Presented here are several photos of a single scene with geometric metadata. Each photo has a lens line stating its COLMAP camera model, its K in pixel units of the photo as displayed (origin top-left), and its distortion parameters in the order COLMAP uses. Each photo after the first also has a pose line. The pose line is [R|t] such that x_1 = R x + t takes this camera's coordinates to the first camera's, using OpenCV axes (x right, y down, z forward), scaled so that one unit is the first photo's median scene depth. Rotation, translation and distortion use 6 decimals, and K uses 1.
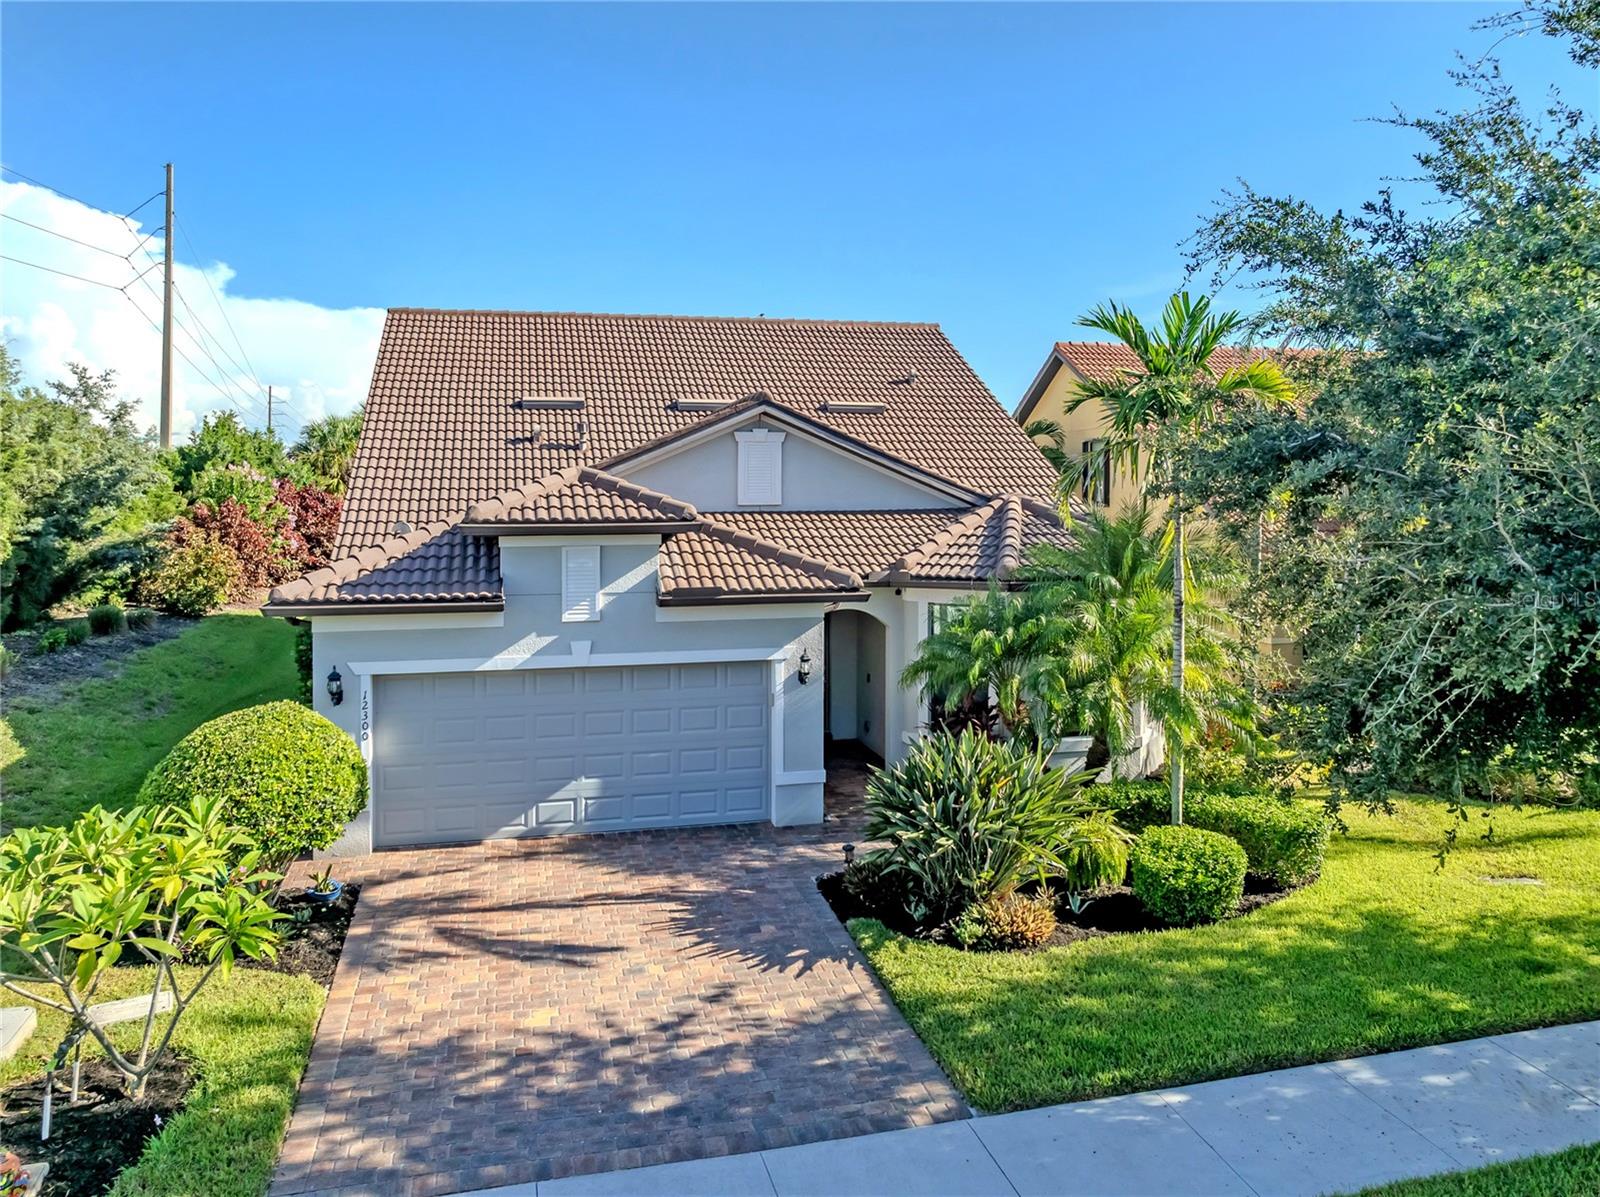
lens RADIAL K [[1141.0, 0, 799.9], [0, 1141.0, 490.4], [0, 0, 1]] dist [-0.016856, -0.000163]
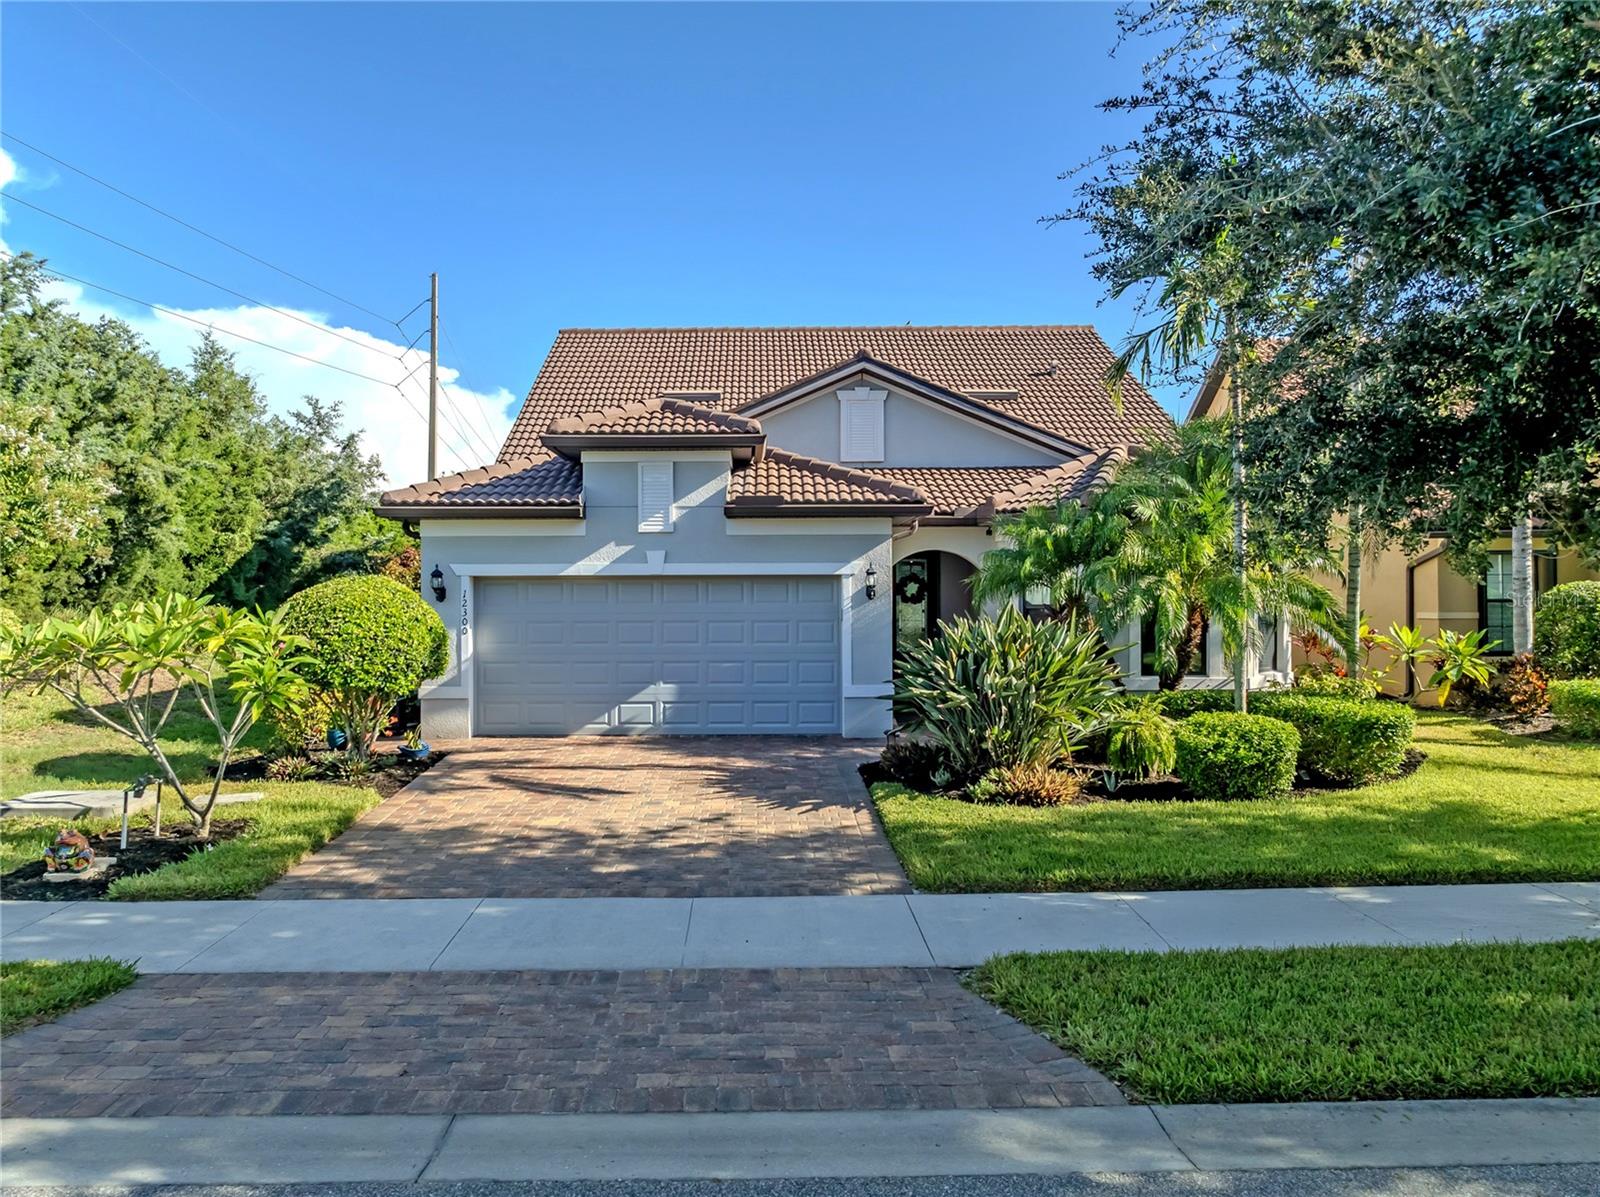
lens RADIAL K [[1130.2, 0, 800.0], [0, 1130.2, 598.5], [0, 0, 1]] dist [-0.014998, -0.000211]
pose [[0.972480, -0.009639, -0.232787, 0.186960], [0.005123, 0.999787, -0.019999, 0.200381], [0.232930, 0.018256, 0.972322, 0.002057]]
